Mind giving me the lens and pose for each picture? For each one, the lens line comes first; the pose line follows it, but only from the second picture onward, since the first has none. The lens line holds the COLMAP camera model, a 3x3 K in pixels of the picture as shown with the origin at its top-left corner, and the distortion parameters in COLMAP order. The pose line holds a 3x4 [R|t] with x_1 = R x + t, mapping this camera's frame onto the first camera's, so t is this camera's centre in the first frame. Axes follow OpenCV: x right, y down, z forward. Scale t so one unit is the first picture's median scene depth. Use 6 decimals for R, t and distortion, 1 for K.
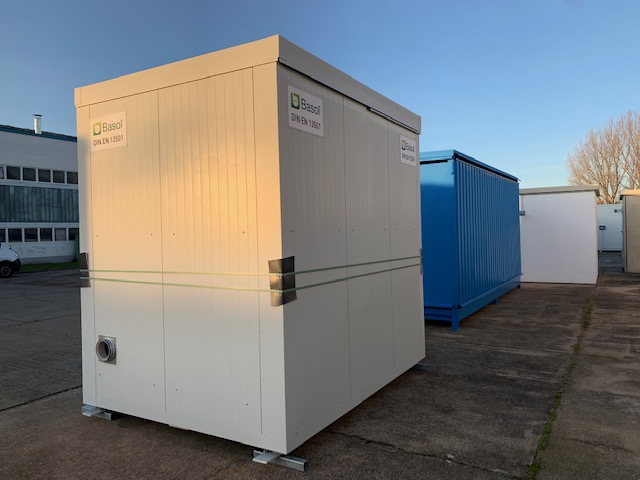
lens RADIAL K [[487.2, 0, 320.0], [0, 487.2, 240.0], [0, 0, 1]] dist [0.055437, -0.068131]
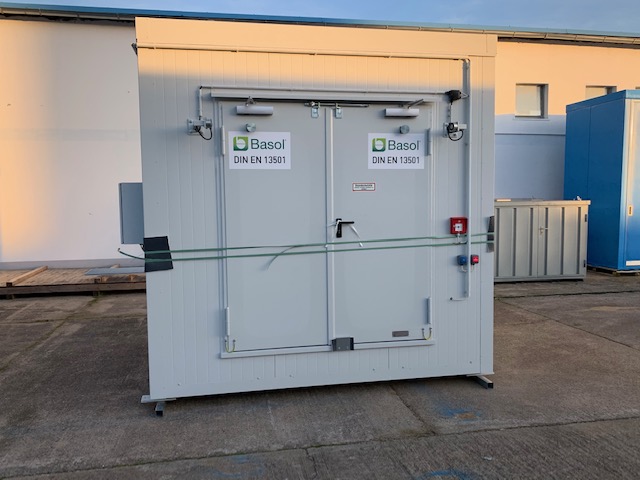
lens RADIAL K [[542.3, 0, 317.5], [0, 542.3, 238.9], [0, 0, 1]] dist [0.069991, -0.113072]
pose [[-0.676135, -0.024854, 0.736359, -1.085612], [0.033976, 0.997316, 0.064859, -0.006839], [-0.735994, 0.068872, -0.673476, 2.059645]]
